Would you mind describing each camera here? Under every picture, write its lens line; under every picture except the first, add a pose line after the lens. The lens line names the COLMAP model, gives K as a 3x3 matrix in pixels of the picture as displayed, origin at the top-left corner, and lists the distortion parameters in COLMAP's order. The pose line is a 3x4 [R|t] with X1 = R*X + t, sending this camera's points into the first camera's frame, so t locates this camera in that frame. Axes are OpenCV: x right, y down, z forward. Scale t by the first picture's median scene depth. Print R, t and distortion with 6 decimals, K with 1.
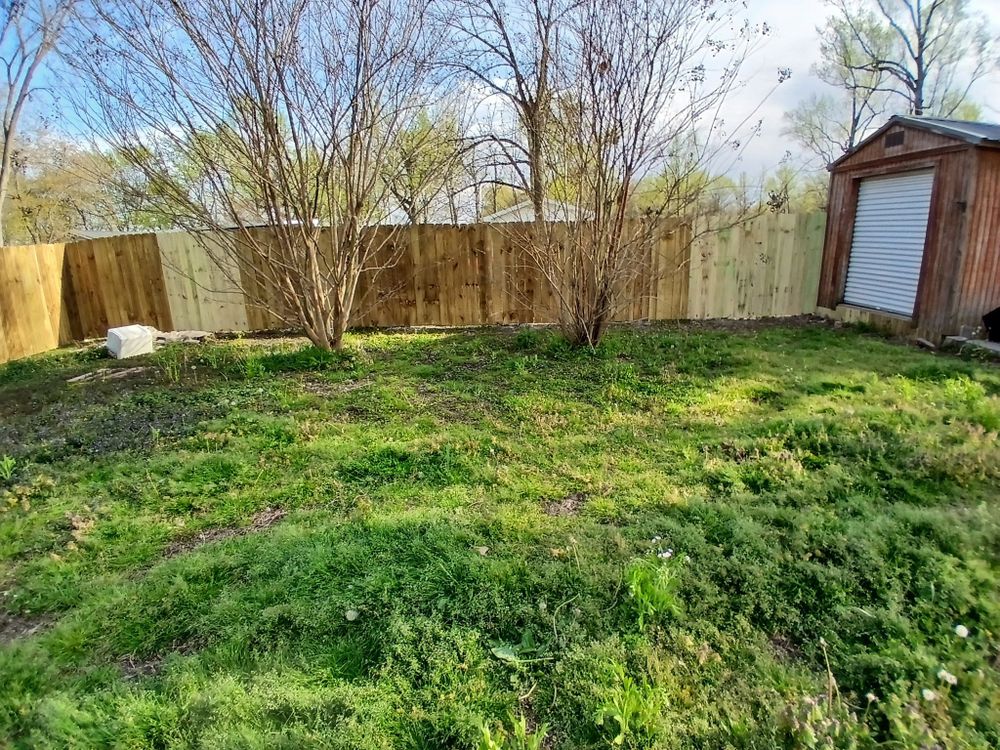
lens RADIAL K [[520.8, 0, 506.6], [0, 520.8, 381.0], [0, 0, 1]] dist [0.003830, -0.050792]
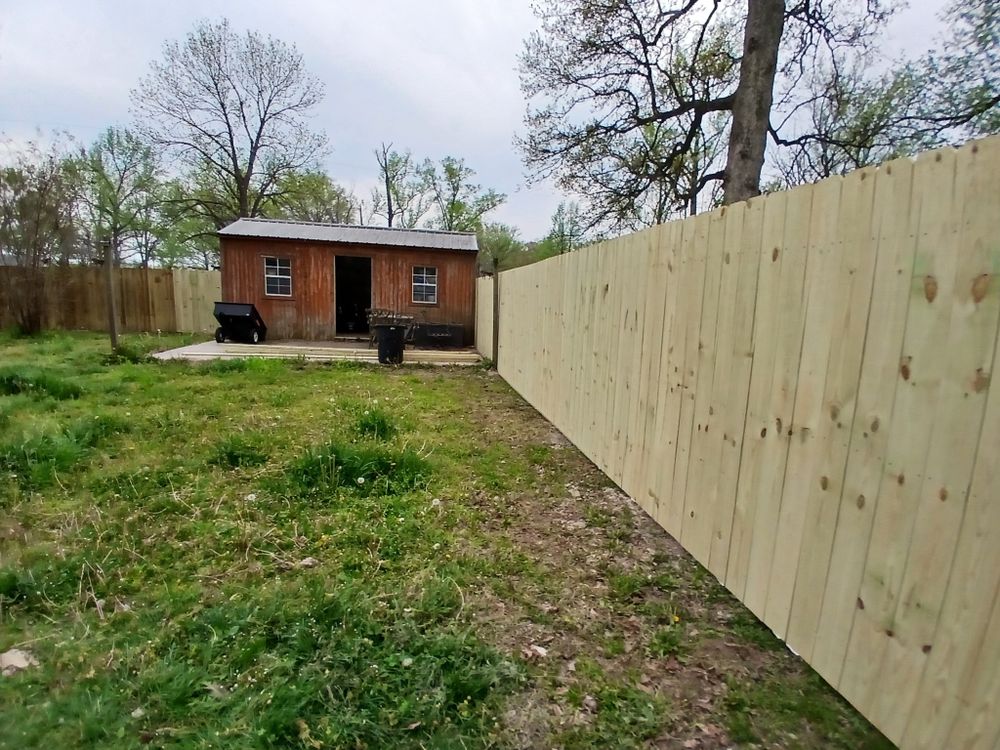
lens RADIAL K [[520.8, 0, 506.6], [0, 520.8, 381.0], [0, 0, 1]] dist [0.003830, -0.050792]
pose [[0.997797, 0.065429, 0.010943, 1.124766], [-0.064098, 0.993404, -0.095081, 0.098322], [-0.017092, 0.094170, 0.995409, -0.496309]]
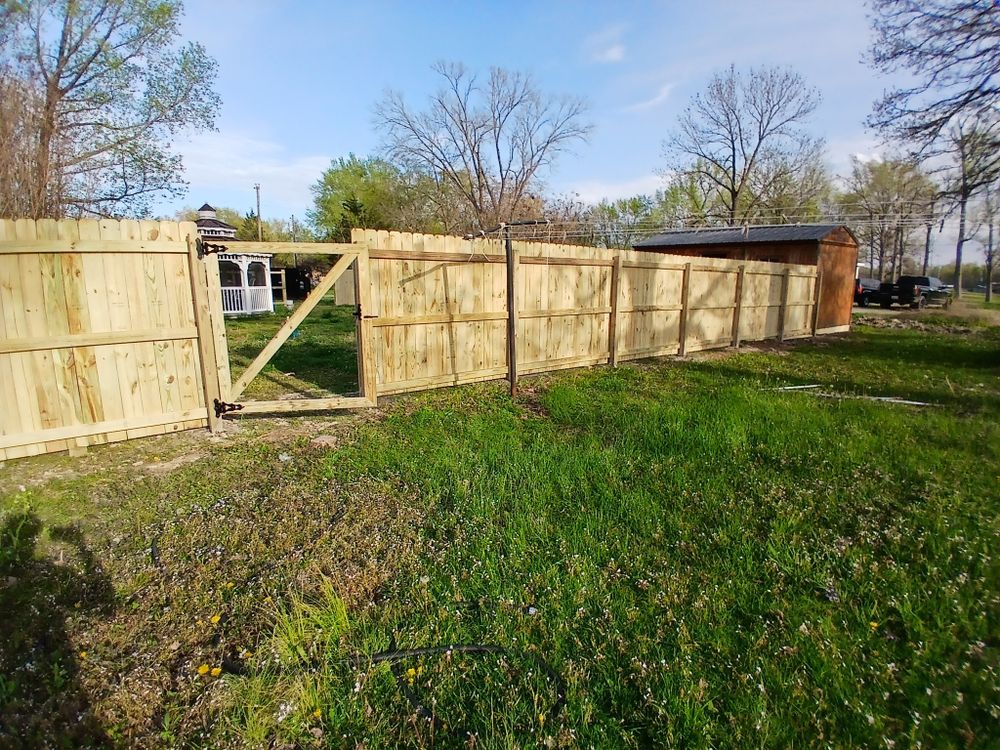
lens RADIAL K [[507.8, 0, 518.8], [0, 507.8, 378.8], [0, 0, 1]] dist [0.000433, -0.046964]
pose [[0.505846, 0.196457, -0.839955, 1.821316], [-0.239899, 0.967347, 0.081779, 0.095468], [0.828594, 0.160137, 0.536459, -0.551718]]
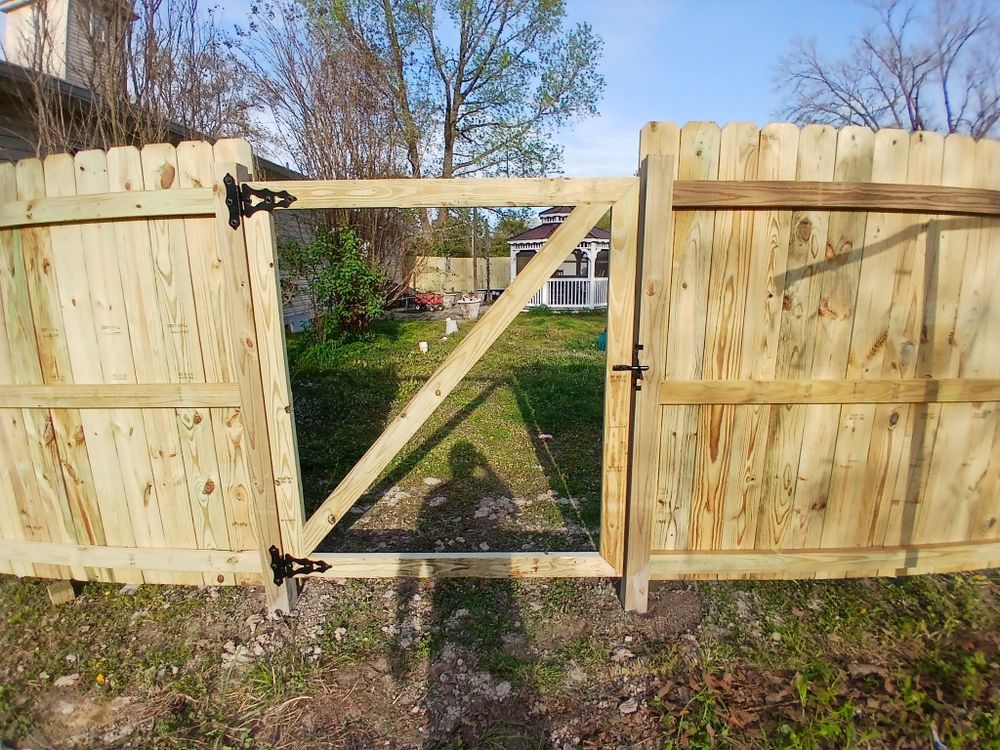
lens RADIAL K [[502.3, 0, 503.2], [0, 502.3, 379.7], [0, 0, 1]] dist [0.000296, -0.042693]
pose [[-0.199120, 0.240989, -0.949882, 1.455262], [-0.235607, 0.929089, 0.285103, 0.074391], [0.951231, 0.280569, -0.128221, -0.434840]]
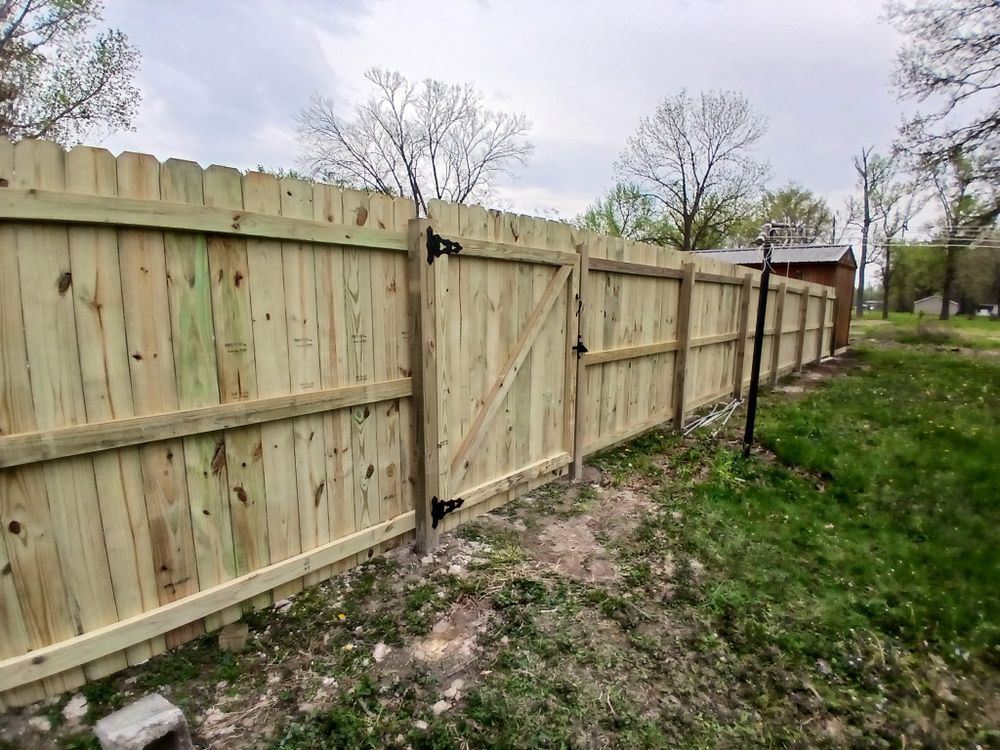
lens RADIAL K [[514.7, 0, 507.1], [0, 514.7, 378.8], [0, 0, 1]] dist [0.003371, -0.050520]
pose [[0.640704, 0.145284, -0.753917, 1.522988], [-0.220208, 0.975453, 0.000835, 0.145241], [0.735532, 0.165483, 0.656969, -0.695608]]
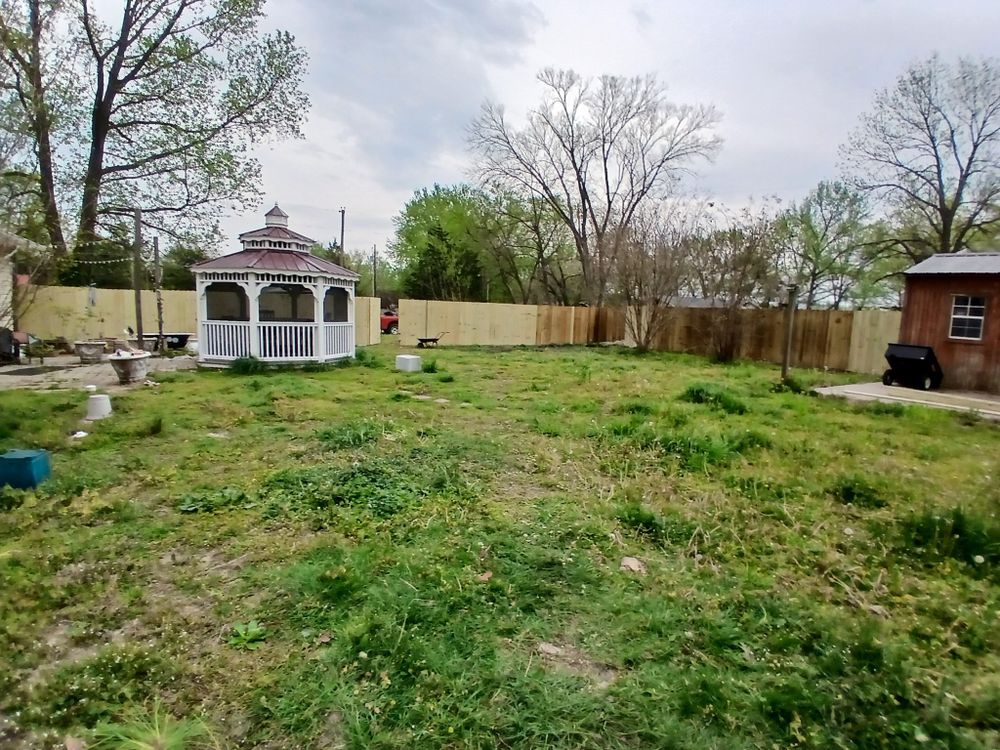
lens RADIAL K [[502.7, 0, 491.5], [0, 502.7, 370.8], [0, 0, 1]] dist [0.001682, -0.045094]
pose [[0.350915, 0.145595, -0.925019, 1.160175], [-0.273694, 0.960649, 0.047375, 0.098221], [0.895517, 0.236548, 0.376955, -0.510186]]
